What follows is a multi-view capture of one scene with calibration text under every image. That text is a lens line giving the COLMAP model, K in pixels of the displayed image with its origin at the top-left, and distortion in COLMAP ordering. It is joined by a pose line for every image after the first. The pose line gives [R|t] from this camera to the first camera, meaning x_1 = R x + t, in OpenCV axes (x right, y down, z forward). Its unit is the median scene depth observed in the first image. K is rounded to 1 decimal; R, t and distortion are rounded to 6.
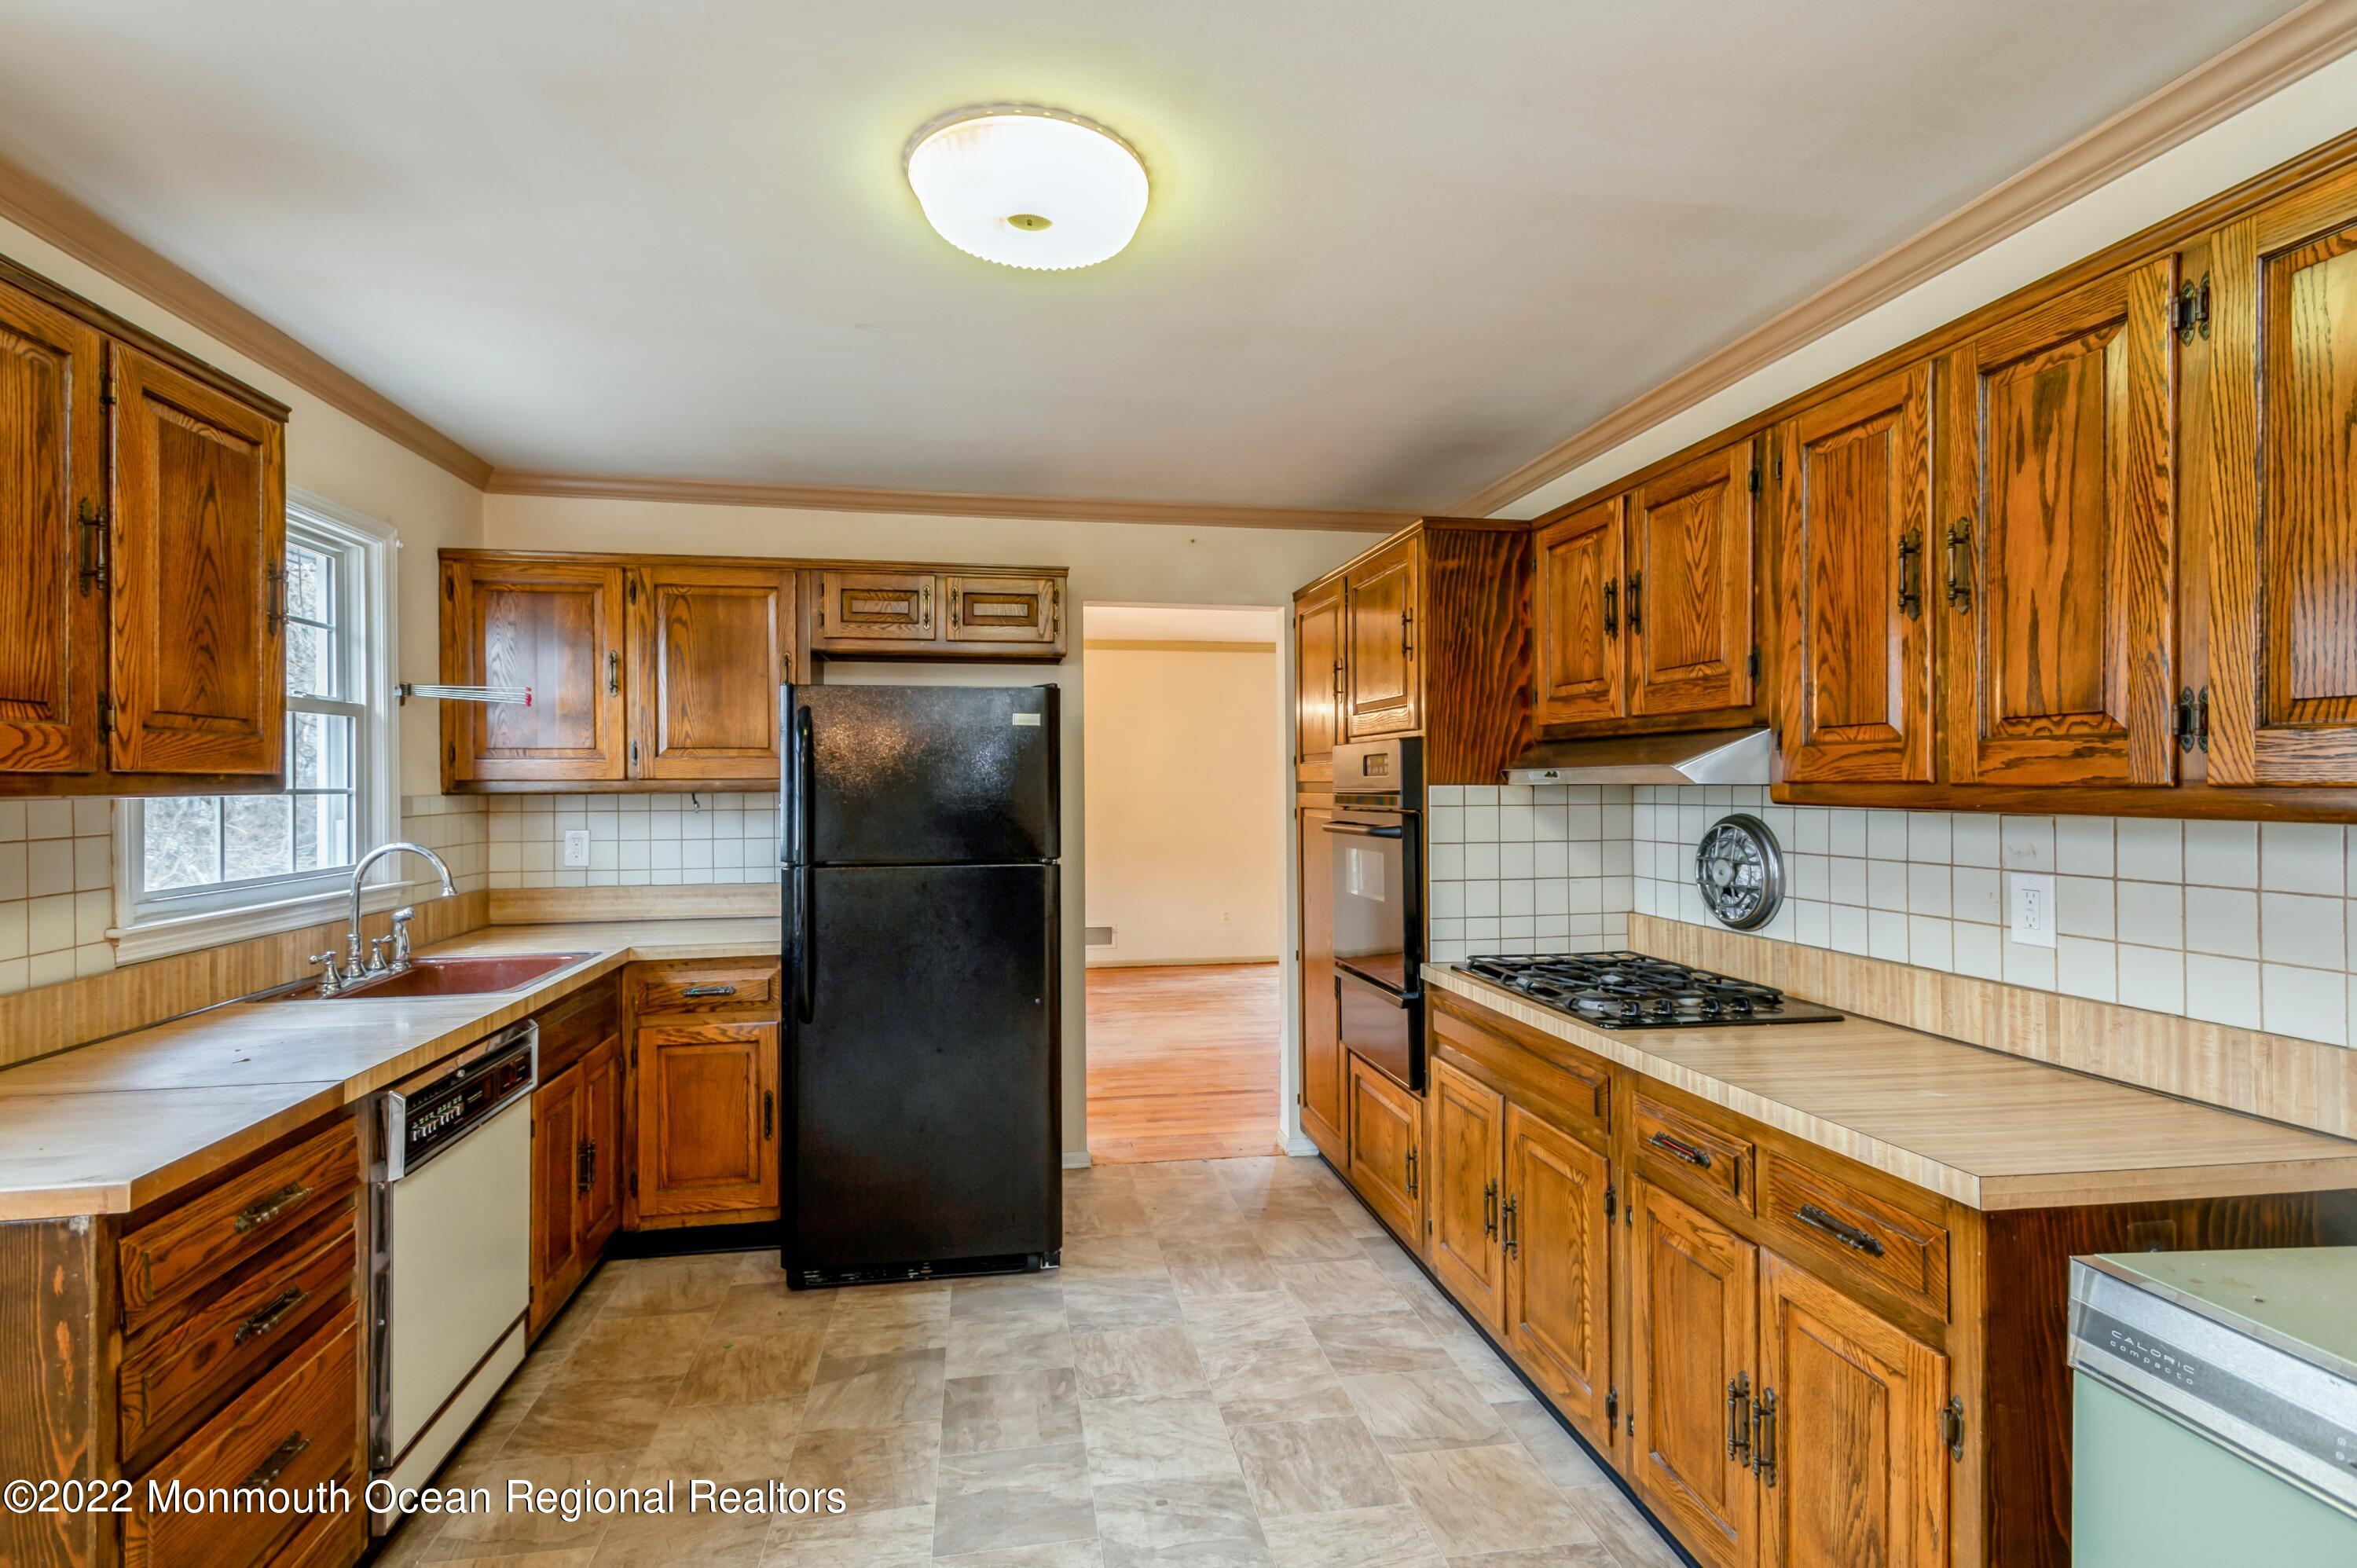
lens RADIAL K [[1104.4, 0, 1172.9], [0, 1104.4, 773.4], [0, 0, 1]] dist [0.022666, -0.009313]
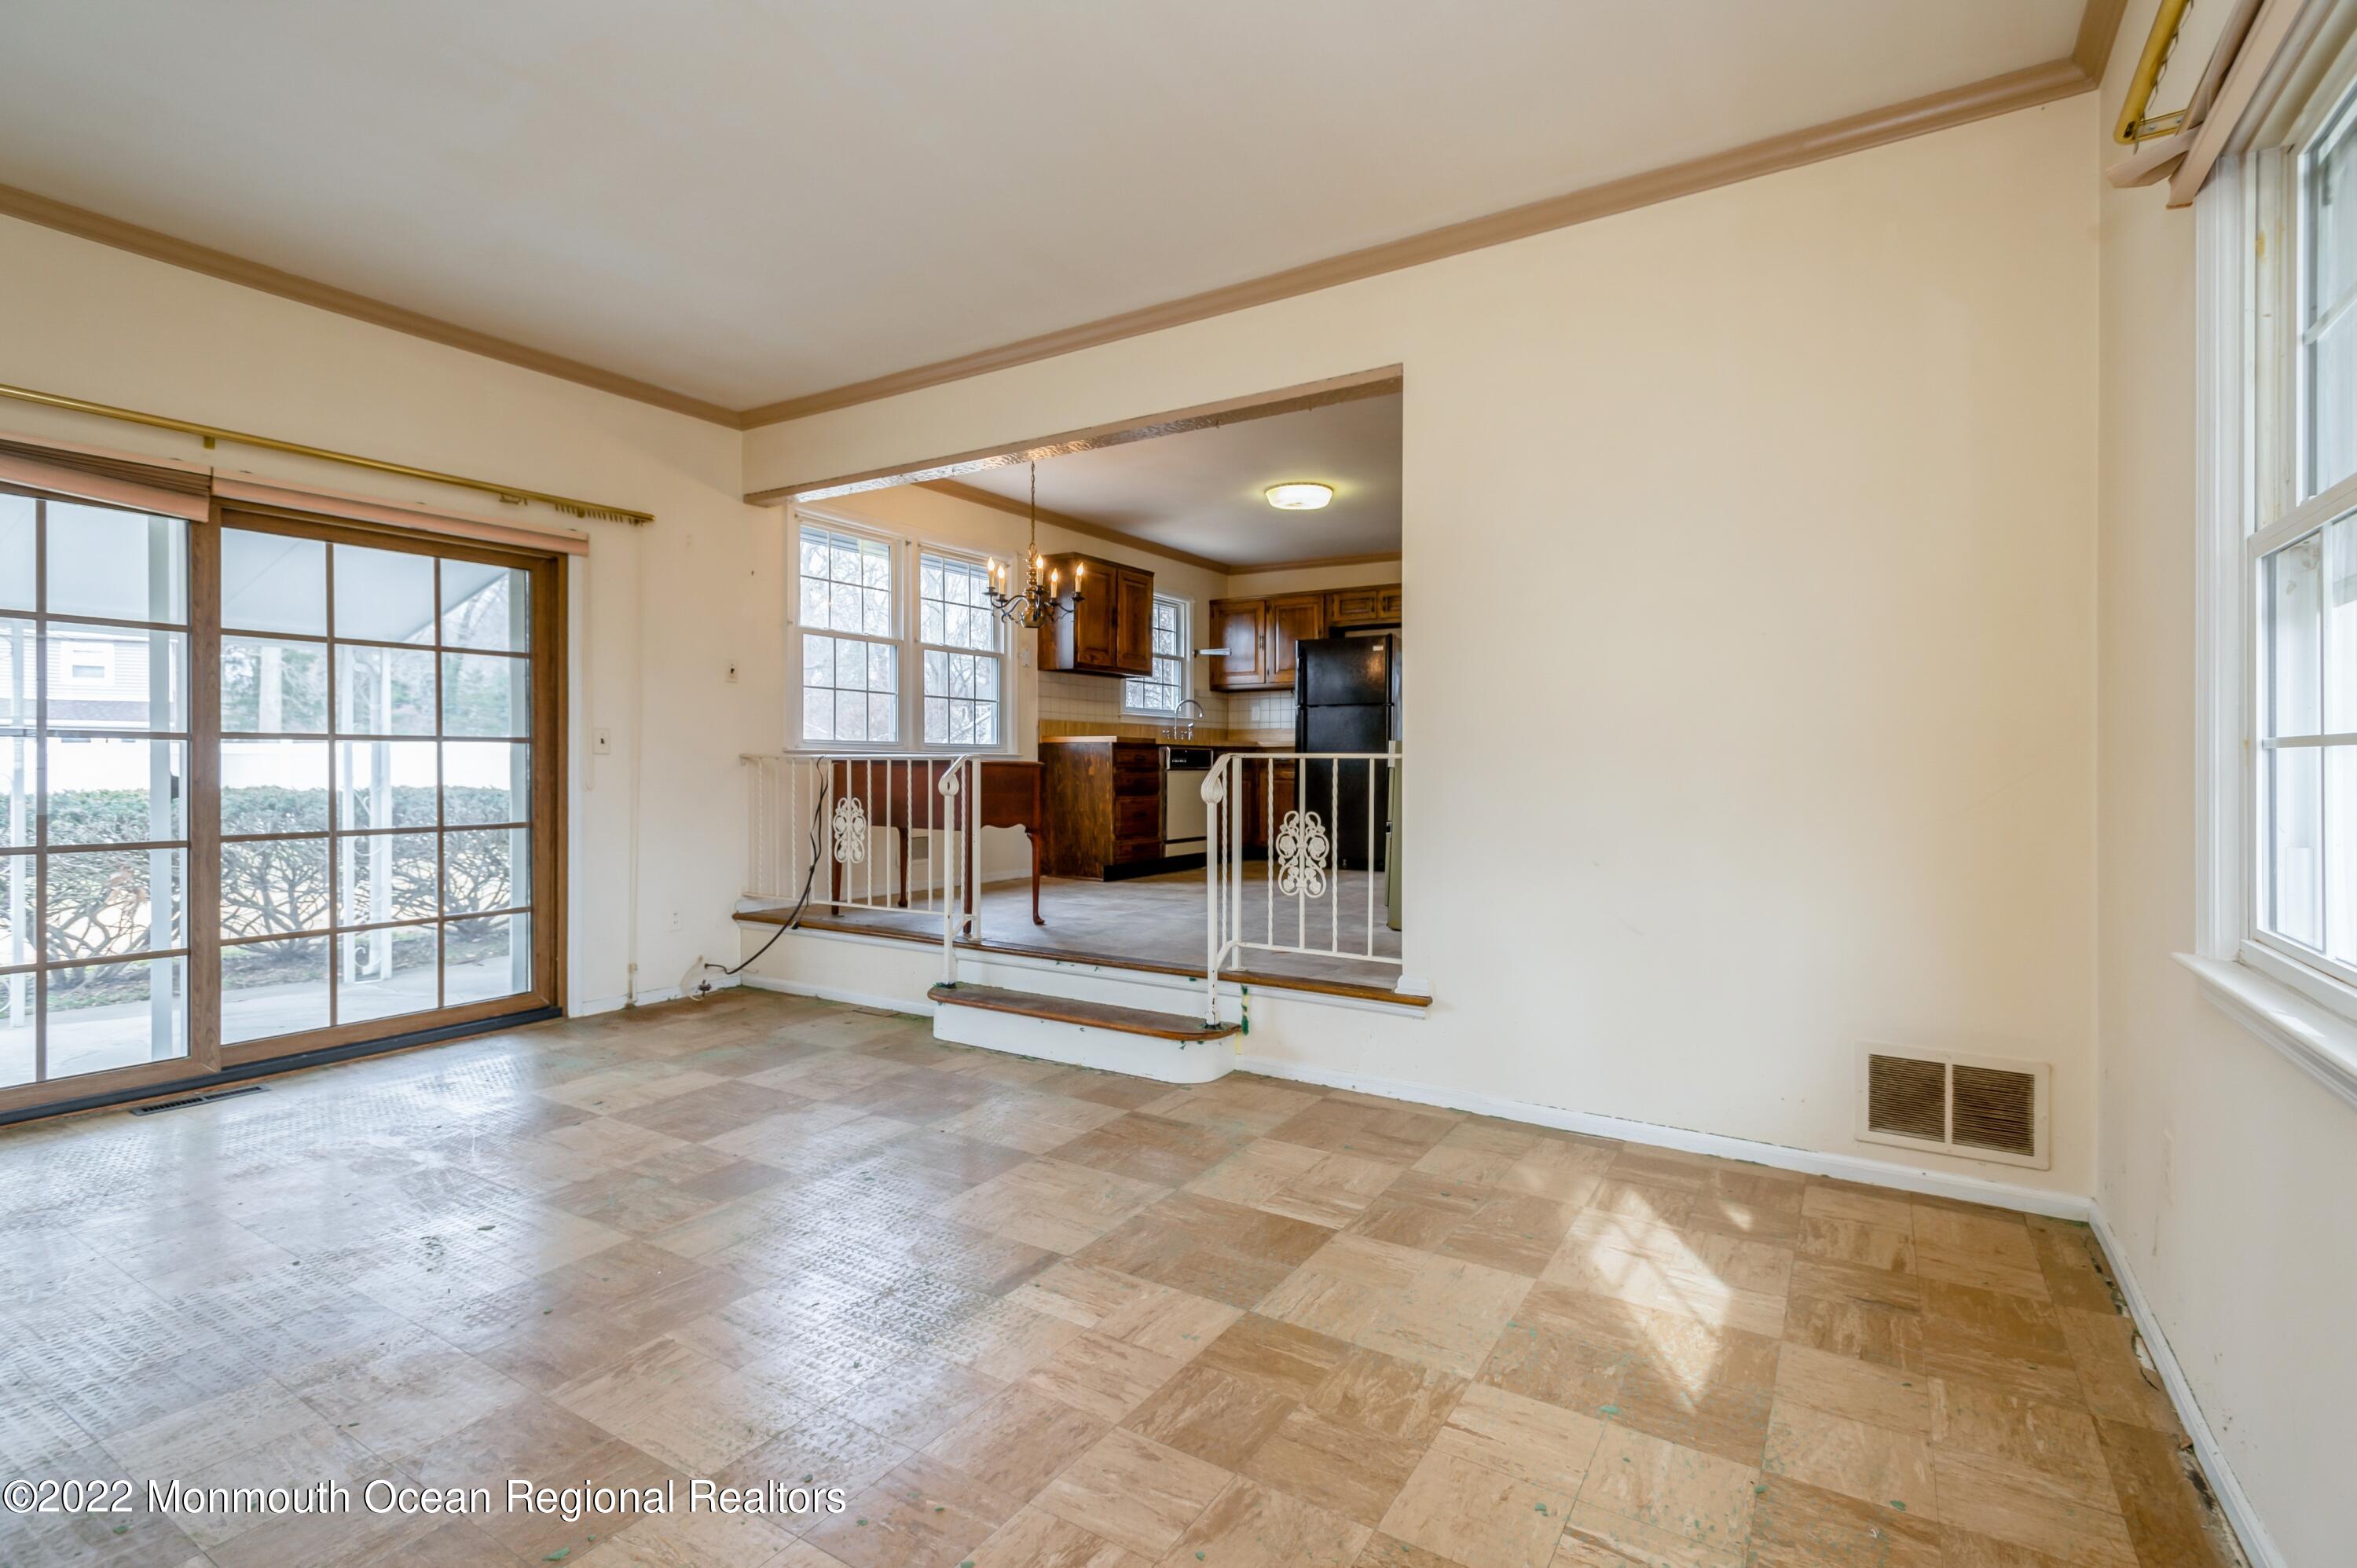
lens RADIAL K [[1104.4, 0, 1172.9], [0, 1104.4, 773.4], [0, 0, 1]] dist [0.022666, -0.009313]
pose [[0.738633, 0.013489, -0.673973, 1.305182], [-0.002399, 0.999846, 0.017382, 0.207120], [0.674104, -0.011222, 0.738552, -1.257517]]
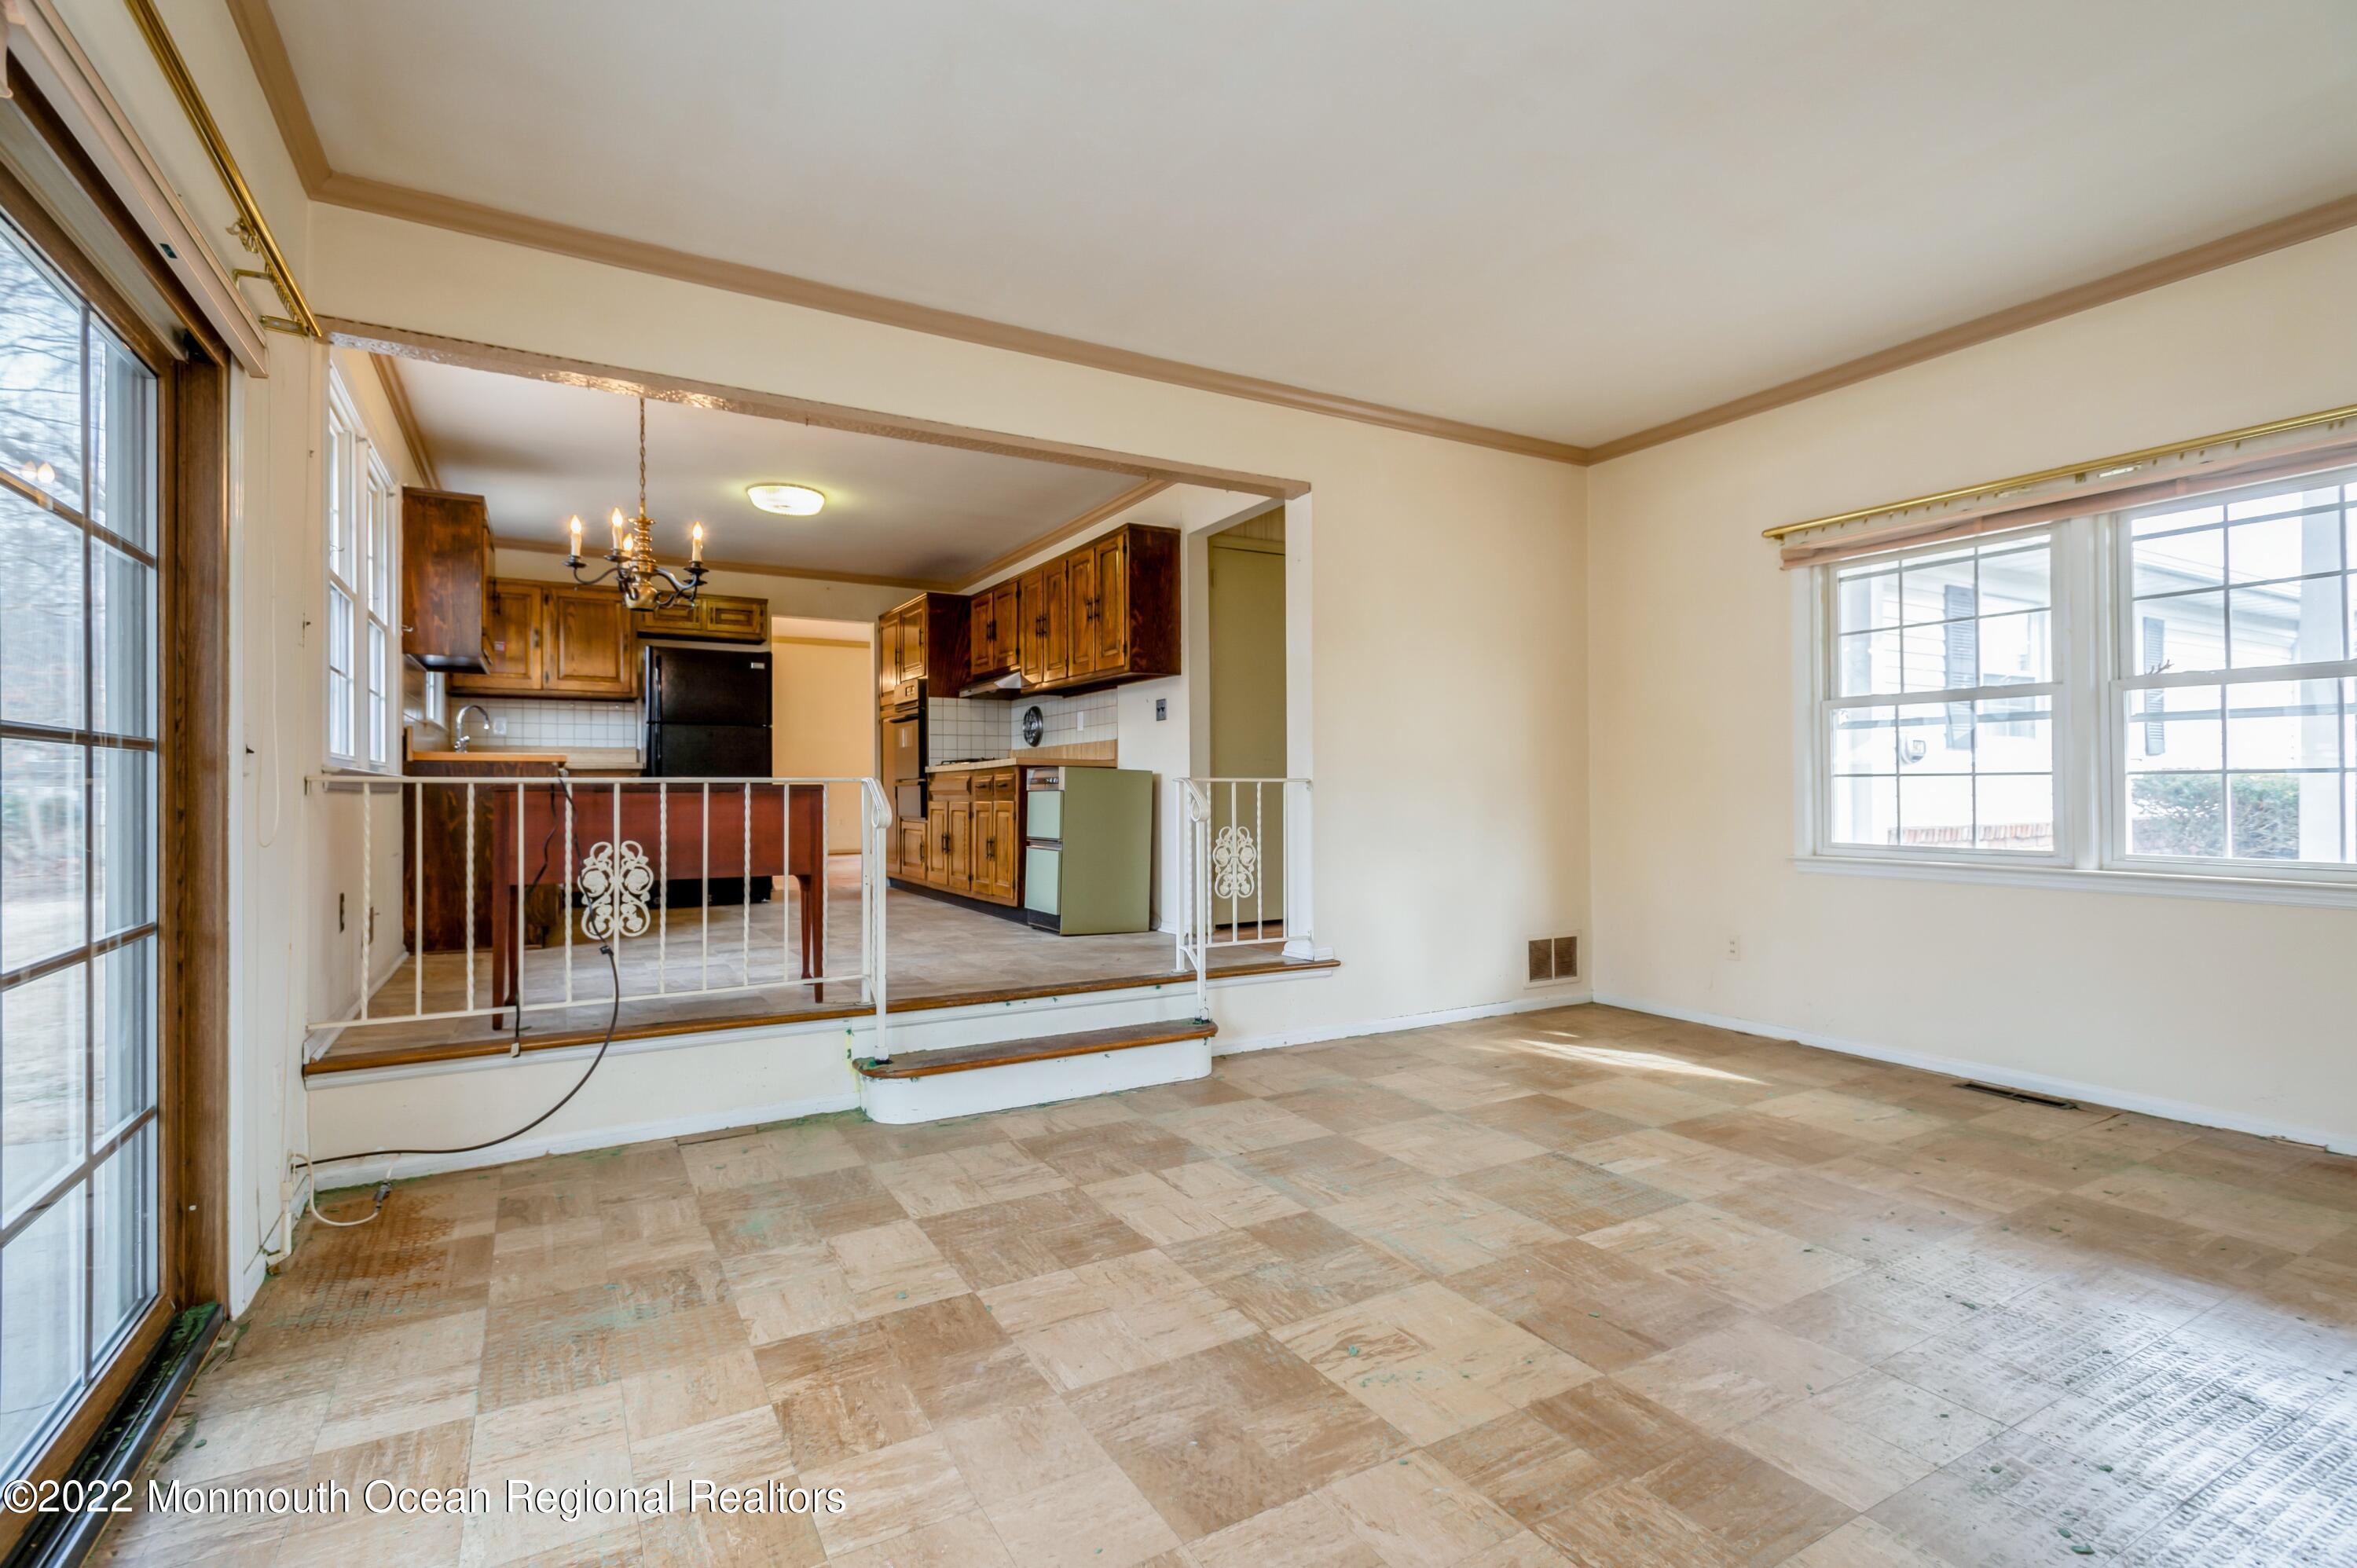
lens RADIAL K [[1104.4, 0, 1172.9], [0, 1104.4, 773.4], [0, 0, 1]] dist [0.022666, -0.009313]
pose [[0.938322, 0.005811, 0.345713, -0.125581], [-0.003038, 0.999959, -0.008563, 0.213096], [-0.345748, 0.006985, 0.938301, -1.638938]]
